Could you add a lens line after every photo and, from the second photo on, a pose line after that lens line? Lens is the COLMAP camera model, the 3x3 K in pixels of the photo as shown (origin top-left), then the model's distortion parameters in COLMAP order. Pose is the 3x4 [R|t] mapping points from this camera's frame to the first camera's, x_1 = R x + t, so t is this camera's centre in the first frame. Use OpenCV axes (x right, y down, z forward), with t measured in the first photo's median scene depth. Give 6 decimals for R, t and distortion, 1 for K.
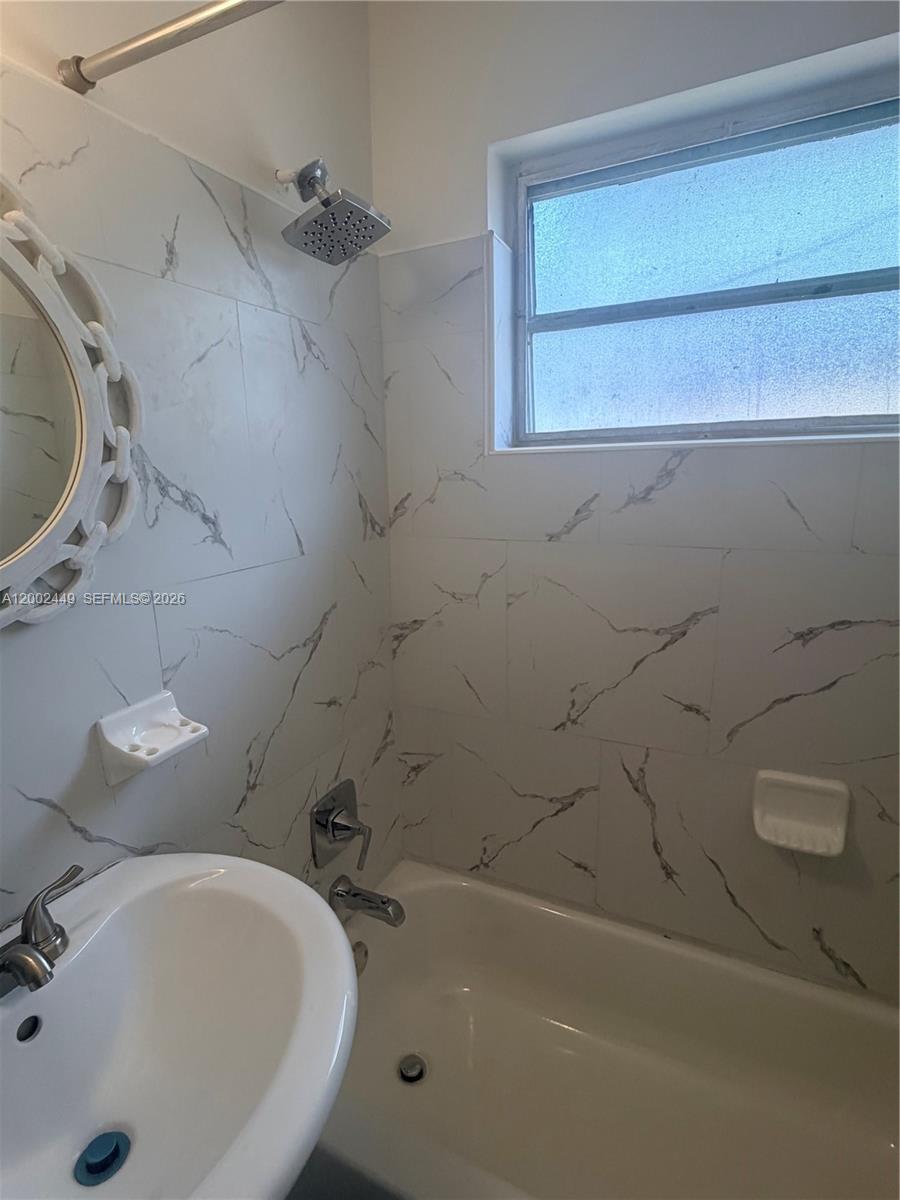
lens RADIAL K [[599.8, 0, 451.1], [0, 599.8, 599.0], [0, 0, 1]] dist [-0.000404, 0.001257]
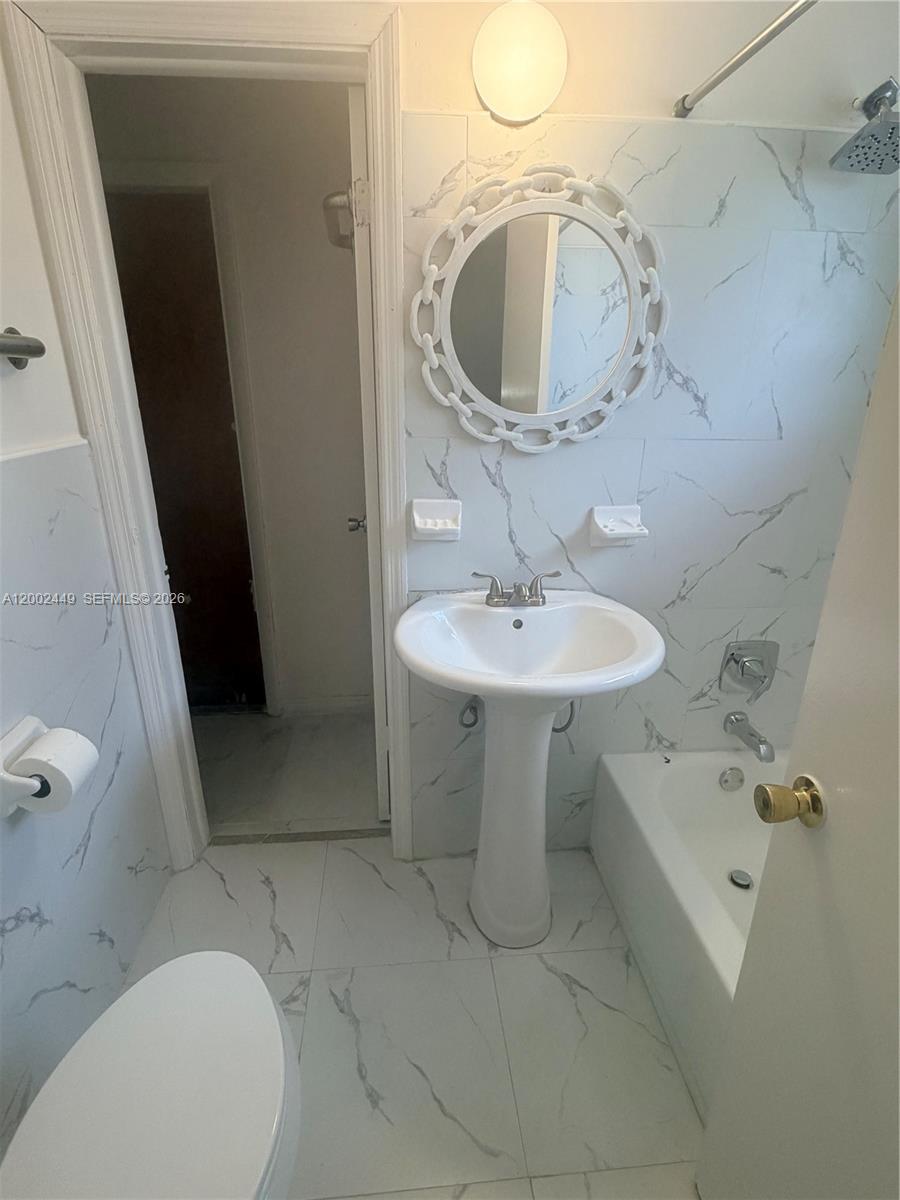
lens RADIAL K [[599.8, 0, 447.5], [0, 599.8, 599.7], [0, 0, 1]] dist [-0.000404, 0.001257]
pose [[0.530767, 0.318641, -0.785337, 0.600065], [-0.214350, 0.946975, 0.239357, 0.117844], [0.819964, 0.041295, 0.570924, -0.326766]]
